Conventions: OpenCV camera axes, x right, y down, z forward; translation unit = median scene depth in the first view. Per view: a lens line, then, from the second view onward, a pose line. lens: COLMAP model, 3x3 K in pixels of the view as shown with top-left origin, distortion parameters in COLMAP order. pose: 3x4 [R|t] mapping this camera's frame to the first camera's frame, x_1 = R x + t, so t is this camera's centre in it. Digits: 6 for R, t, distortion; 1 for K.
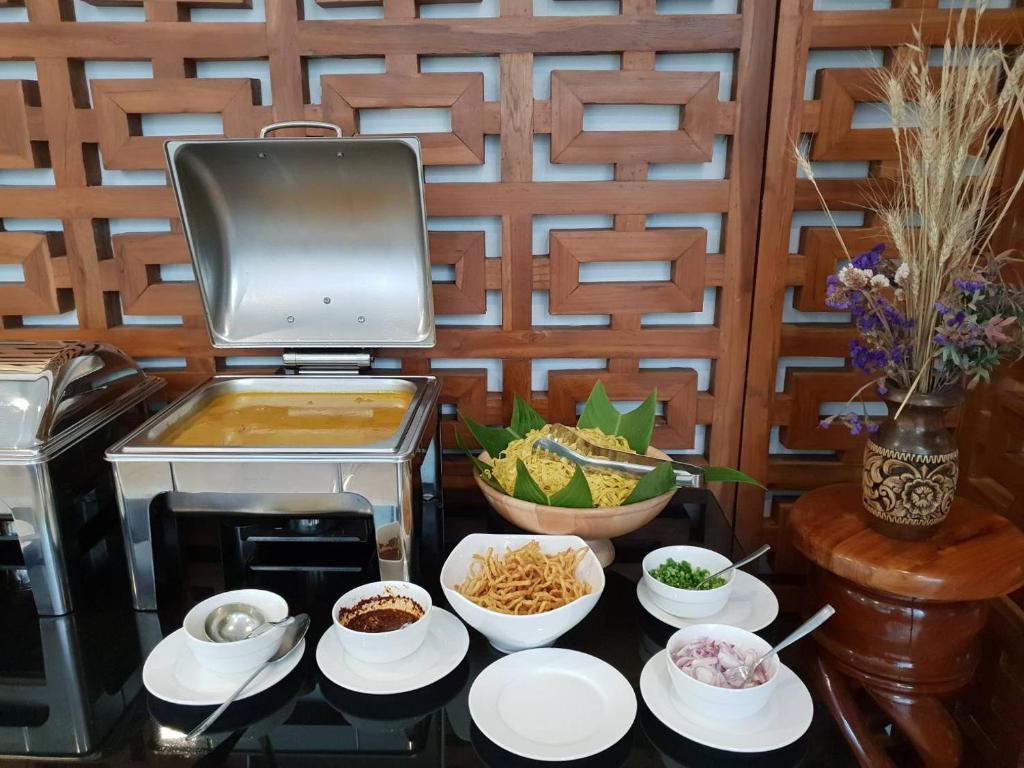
lens RADIAL K [[801.6, 0, 508.2], [0, 801.6, 388.9], [0, 0, 1]] dist [0.025966, -0.012657]
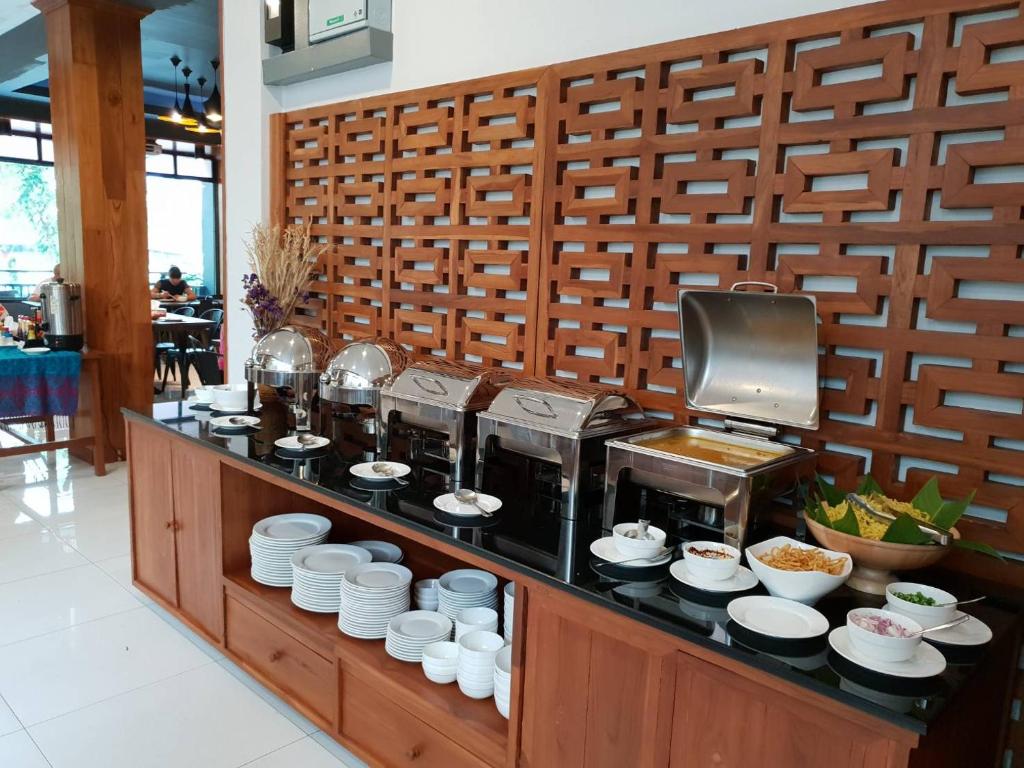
lens RADIAL K [[801.6, 0, 505.8], [0, 801.6, 381.9], [0, 0, 1]] dist [0.025966, -0.012657]
pose [[0.742401, 0.133816, -0.656456, 0.449774], [-0.232841, 0.970304, -0.065532, 0.093424], [0.628193, 0.201501, 0.751512, -0.506818]]
